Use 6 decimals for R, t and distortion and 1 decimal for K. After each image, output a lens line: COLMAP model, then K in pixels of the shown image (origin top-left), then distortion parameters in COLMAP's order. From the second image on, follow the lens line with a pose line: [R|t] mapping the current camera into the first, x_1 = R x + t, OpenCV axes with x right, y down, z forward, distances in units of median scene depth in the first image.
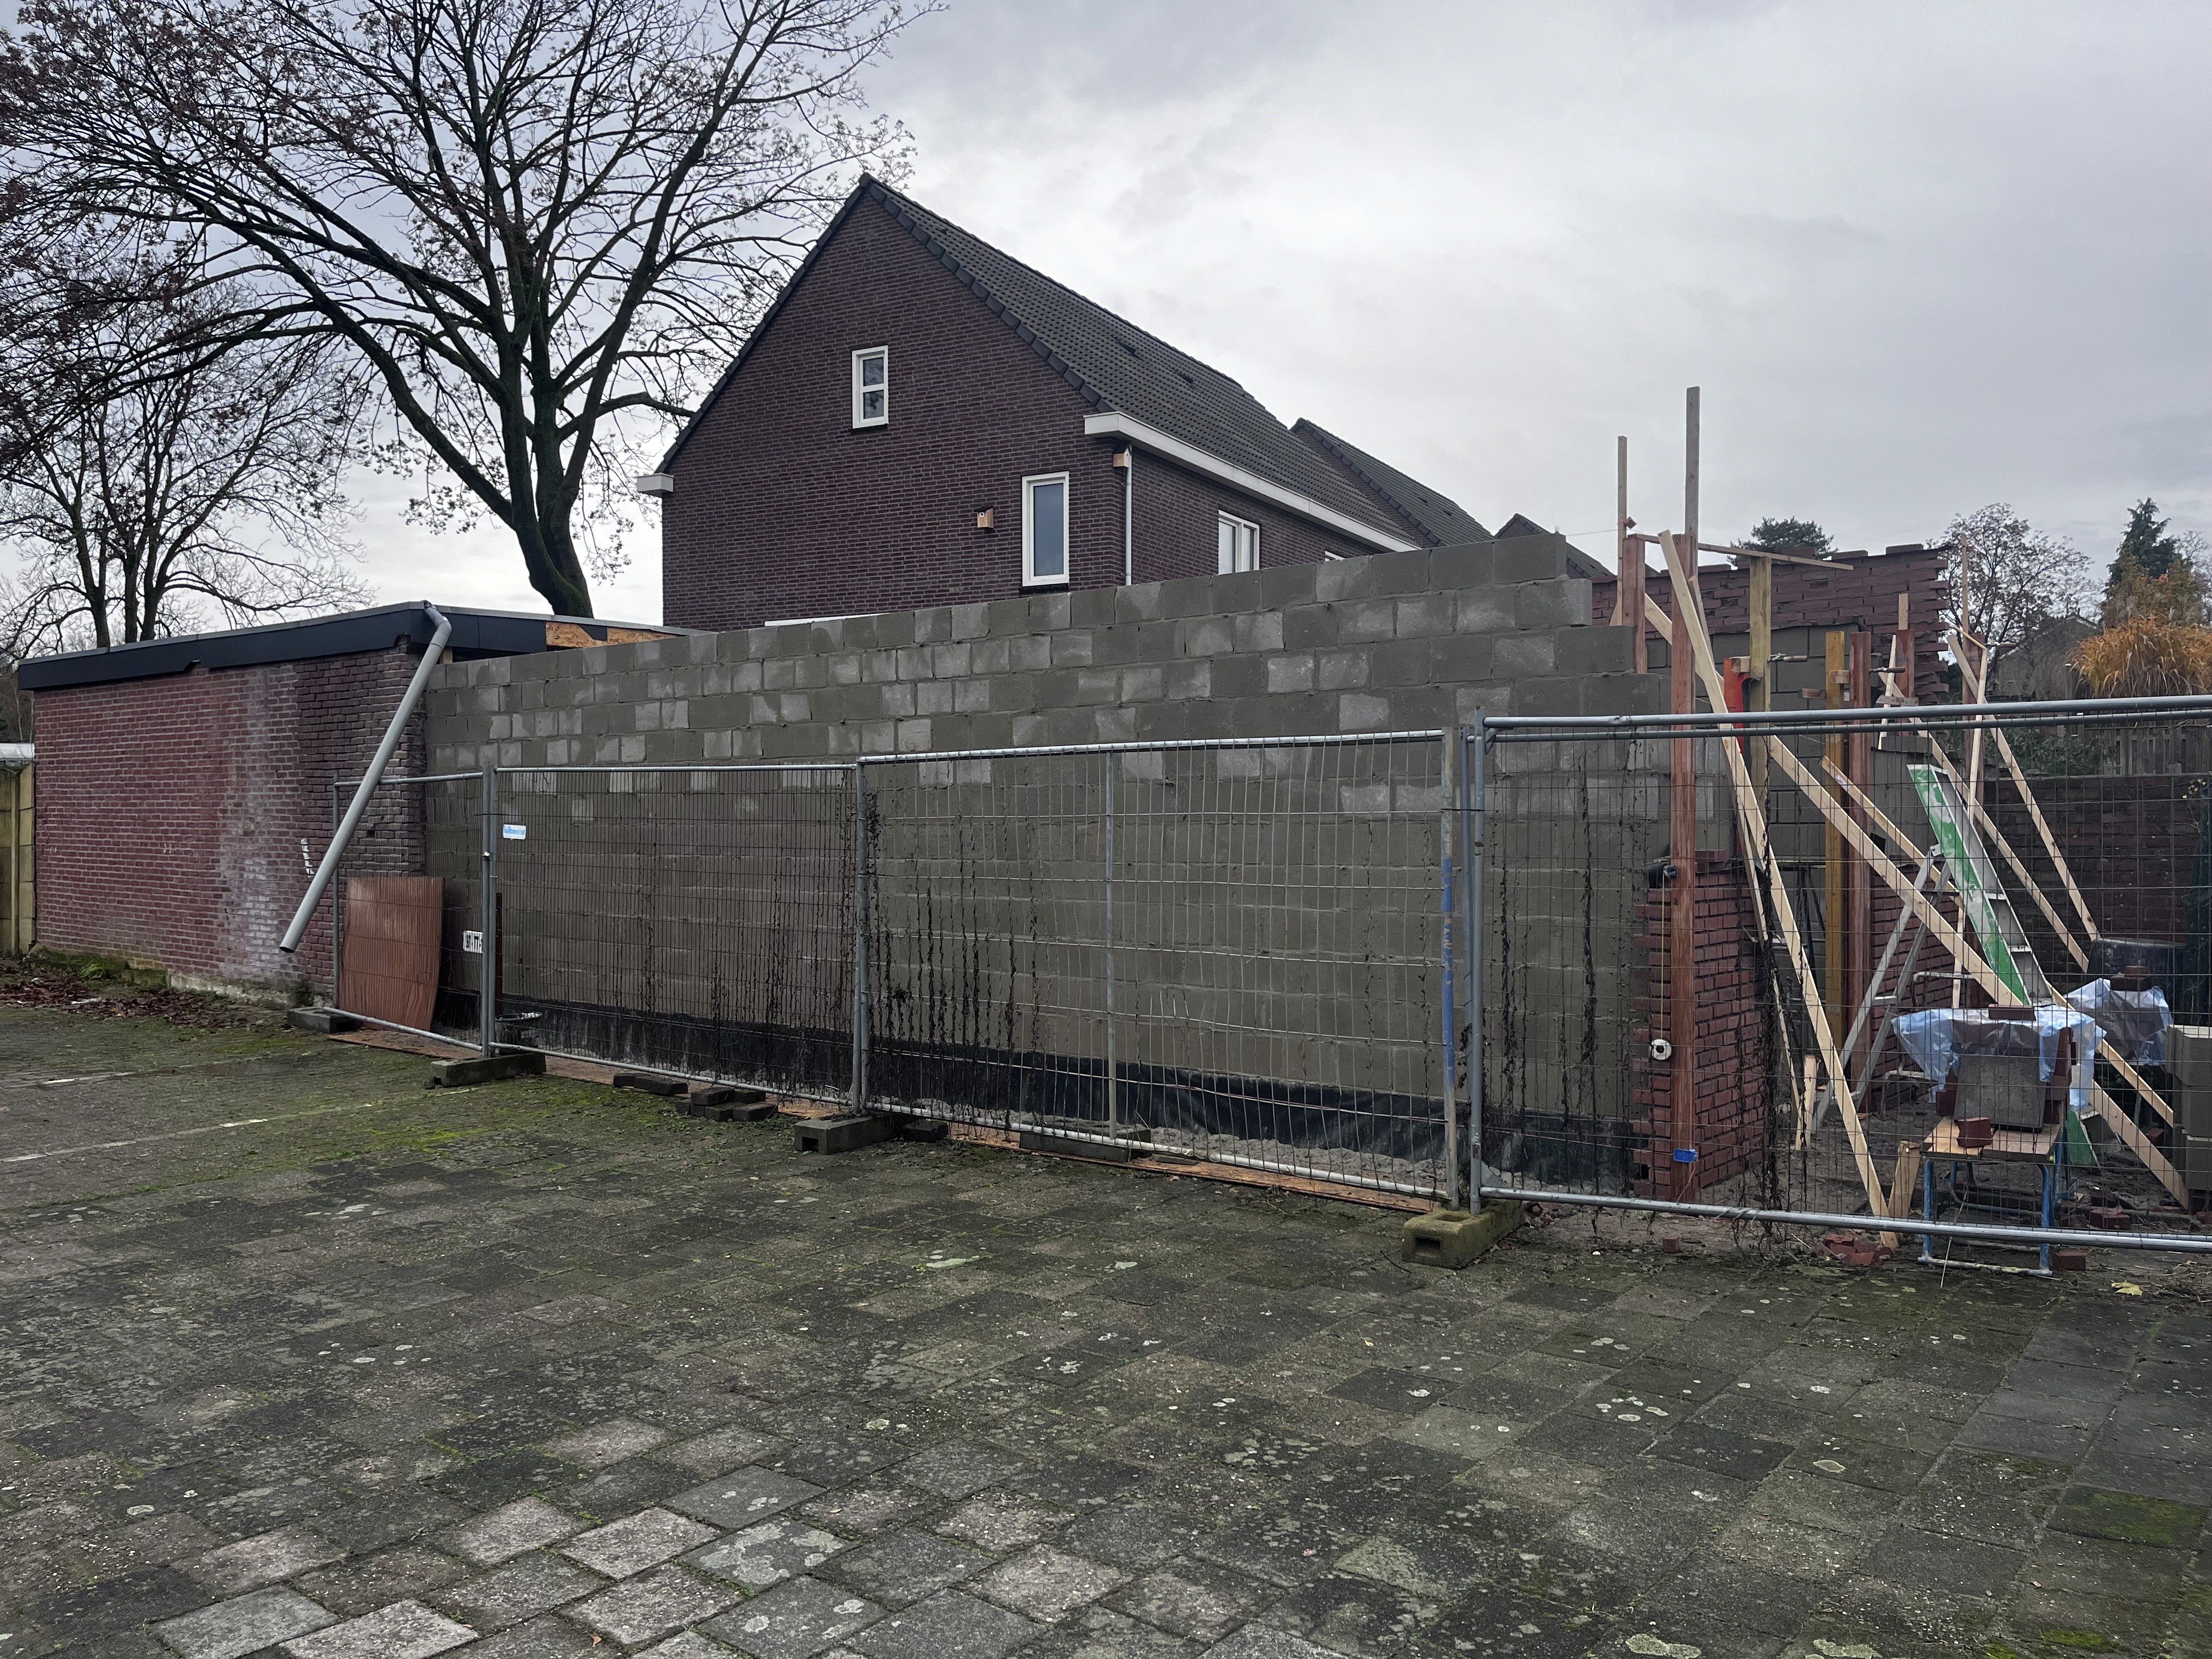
lens RADIAL K [[1694.1, 0, 1106.8], [0, 1694.1, 835.3], [0, 0, 1]] dist [0.031124, -0.001366]
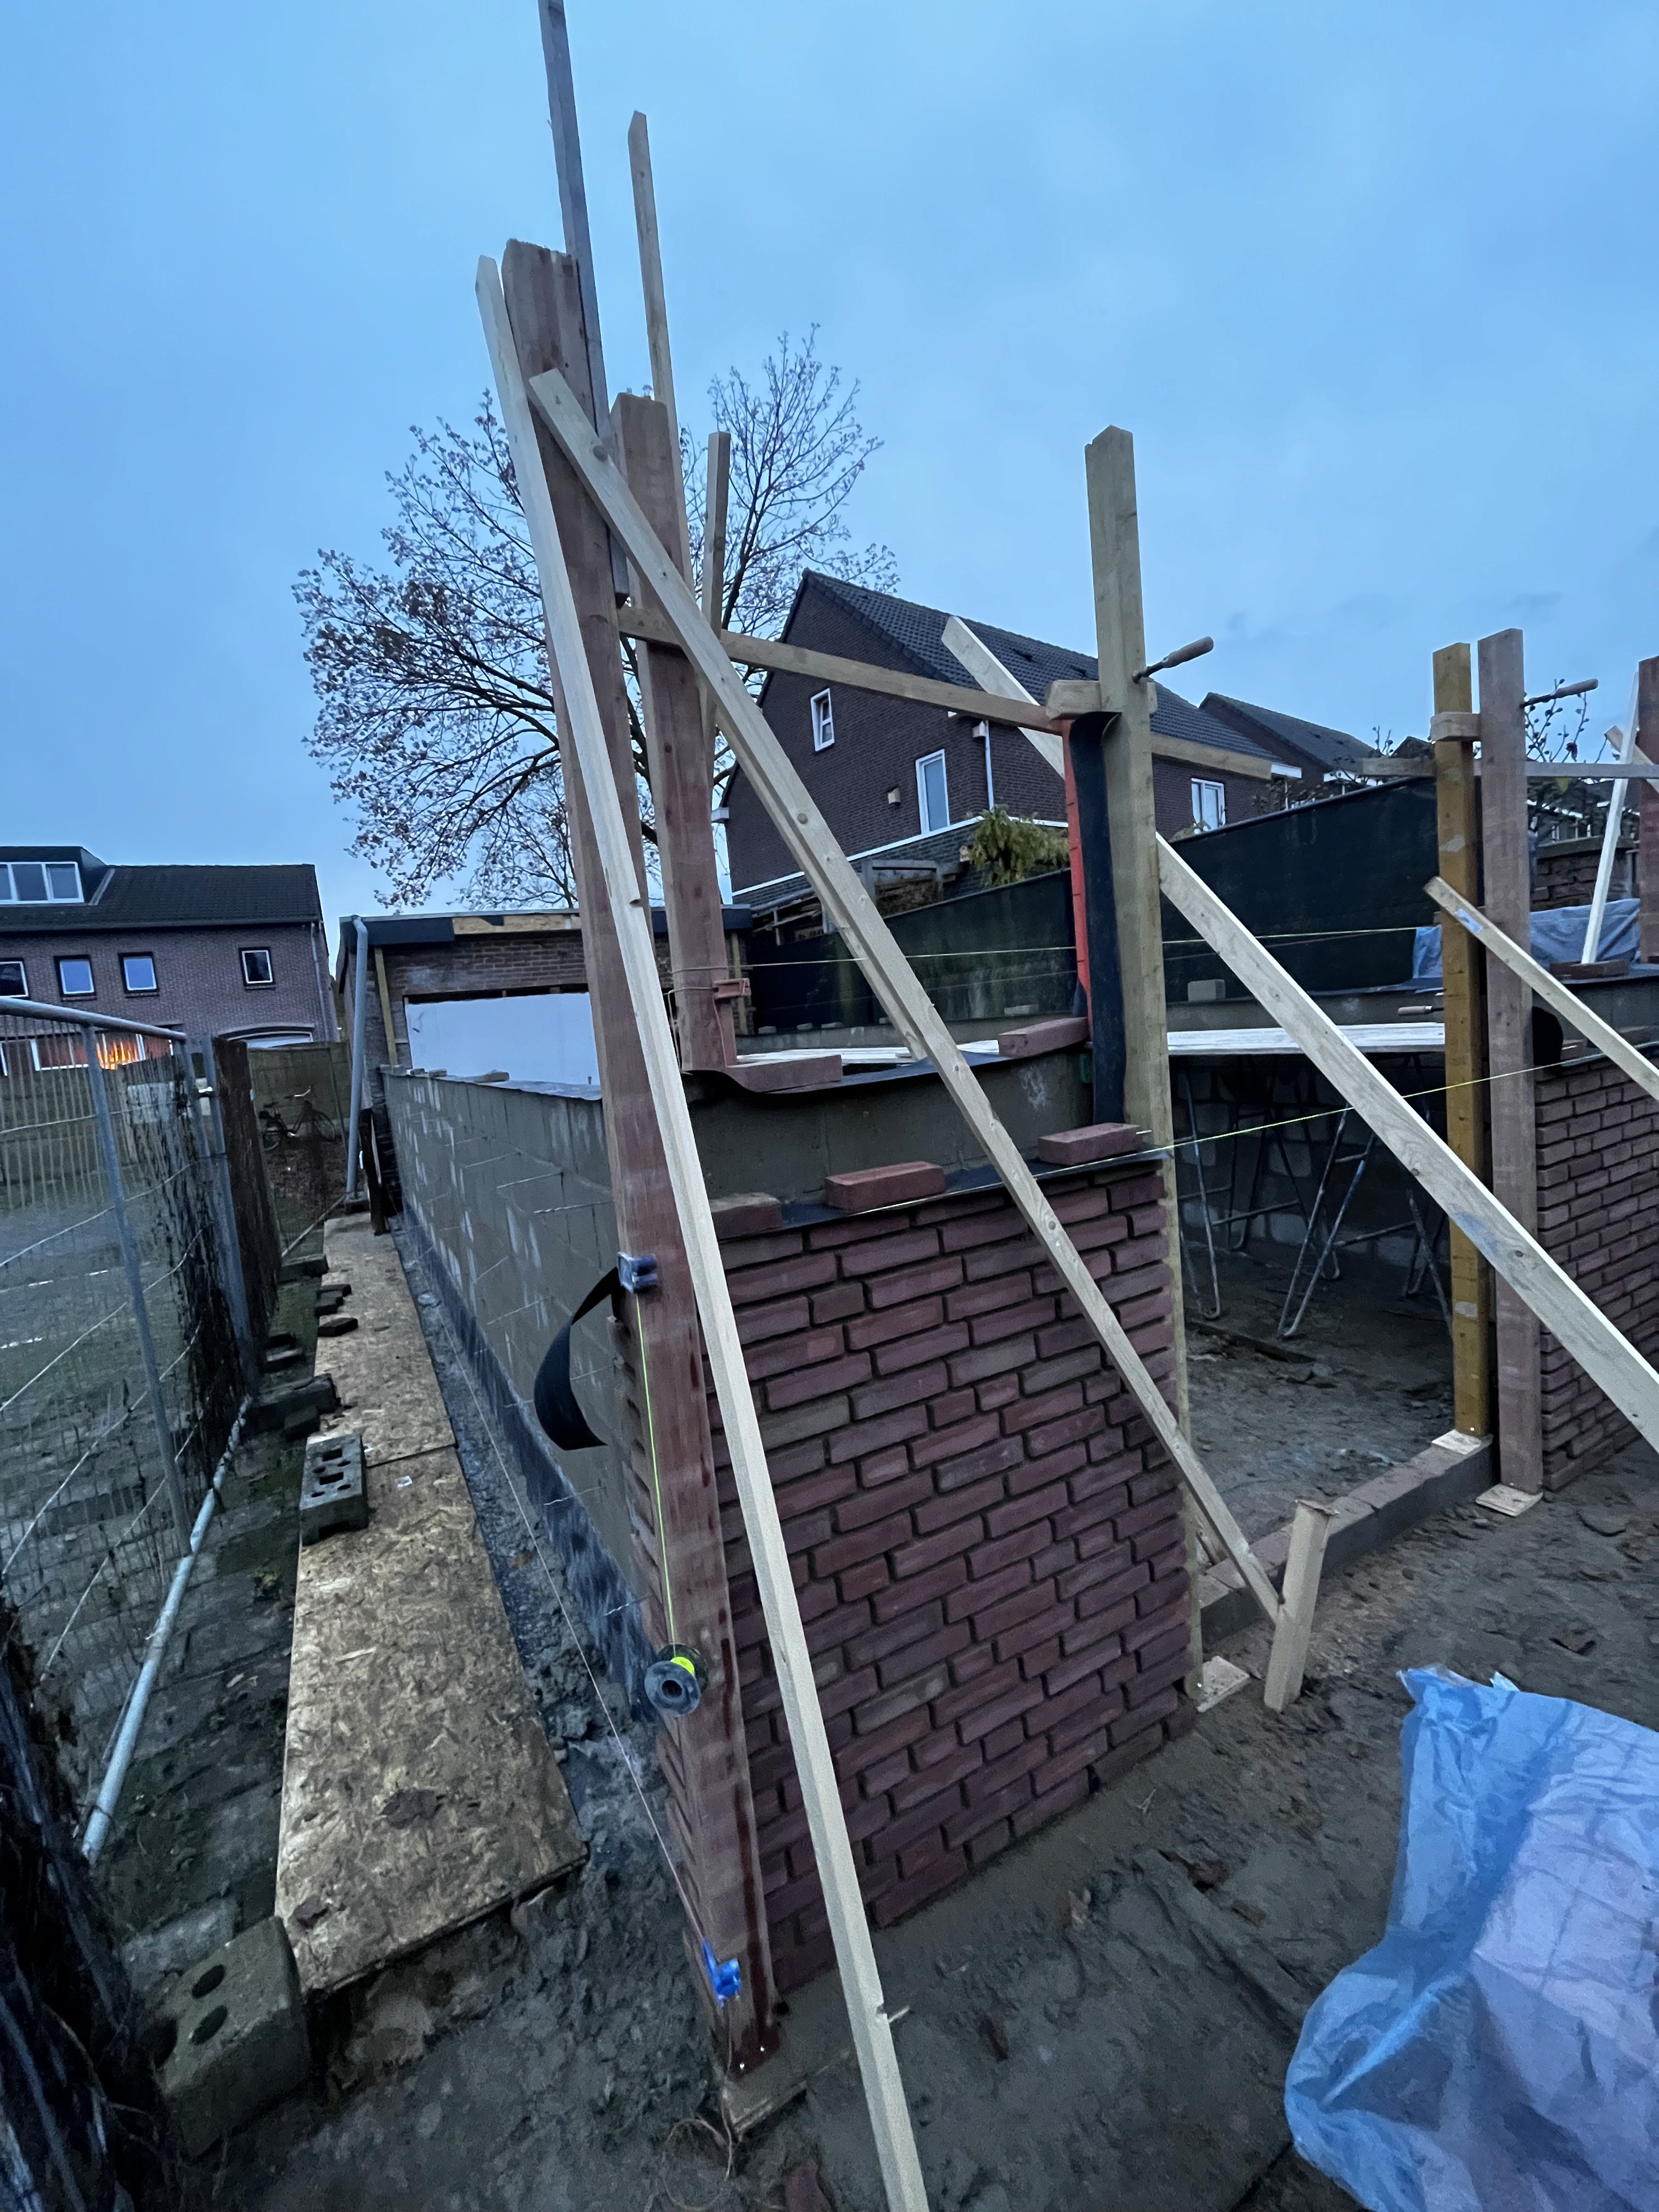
lens RADIAL K [[895.7, 0, 828.4], [0, 895.7, 1094.4], [0, 0, 1]] dist [0.000001, -0.000022]
pose [[0.927126, -0.060495, -0.369836, 0.128390], [0.097489, 0.991840, 0.082155, -0.007994], [0.361848, -0.112223, 0.925458, 0.252505]]
